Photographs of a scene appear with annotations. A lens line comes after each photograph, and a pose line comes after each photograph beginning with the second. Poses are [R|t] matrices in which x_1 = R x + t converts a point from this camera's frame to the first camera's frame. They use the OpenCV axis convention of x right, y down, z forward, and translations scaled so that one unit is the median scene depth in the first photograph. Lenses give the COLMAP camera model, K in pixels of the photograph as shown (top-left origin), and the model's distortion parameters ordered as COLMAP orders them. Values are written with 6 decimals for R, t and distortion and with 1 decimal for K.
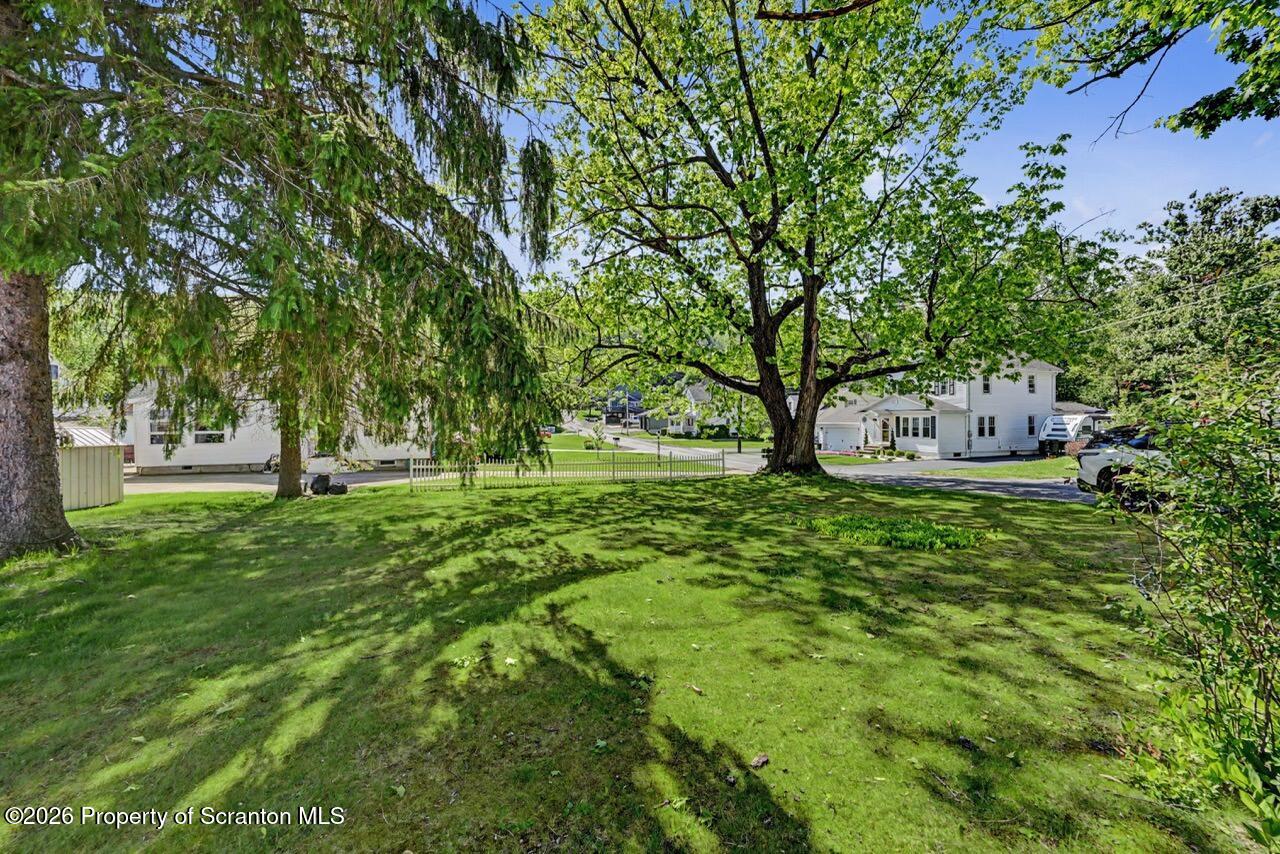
lens RADIAL K [[506.1, 0, 639.3], [0, 506.1, 433.3], [0, 0, 1]] dist [0.003268, 0.000116]
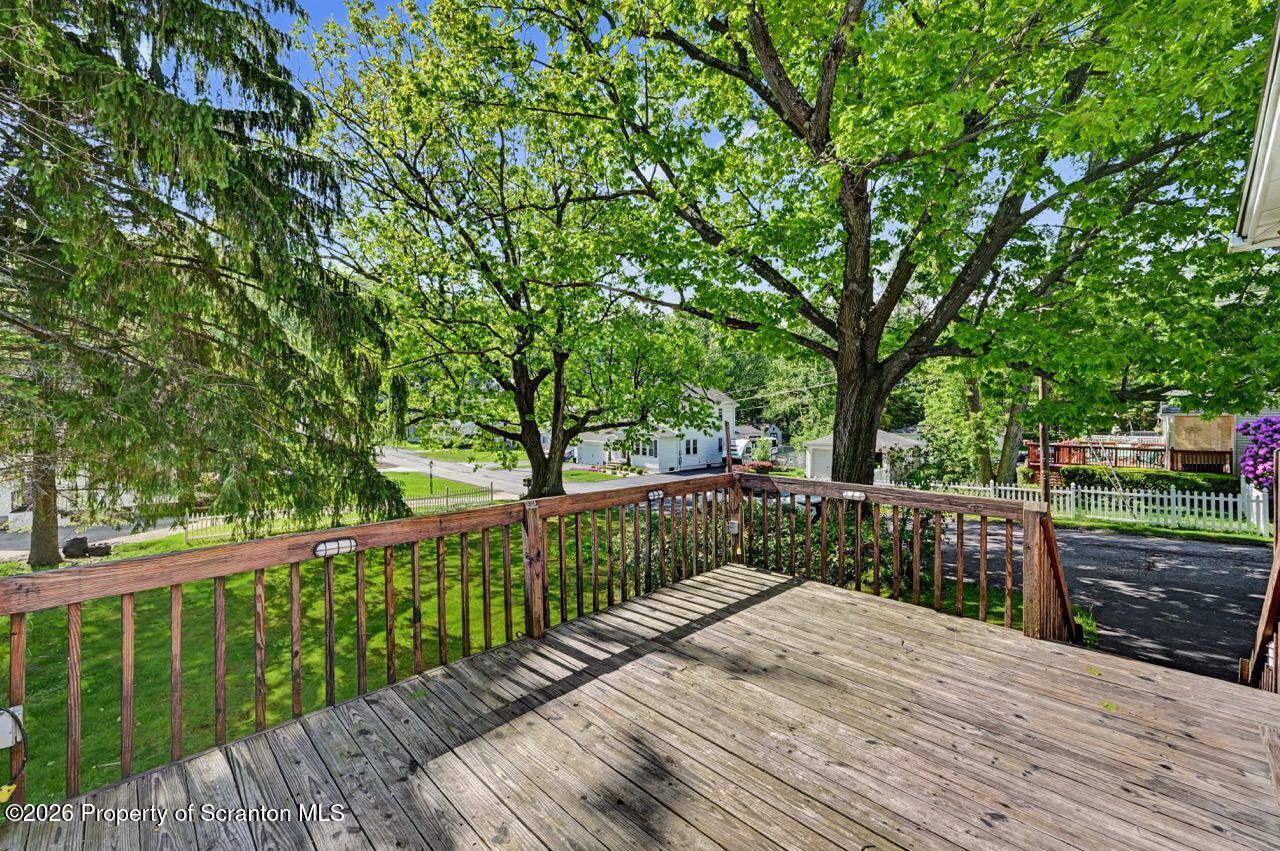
lens RADIAL K [[506.1, 0, 639.3], [0, 506.1, 431.8], [0, 0, 1]] dist [0.003268, 0.000116]
pose [[0.897923, 0.004163, 0.440134, -0.057360], [-0.002446, 0.999987, -0.004468, -0.091034], [-0.440147, 0.002935, 0.897921, -0.277916]]
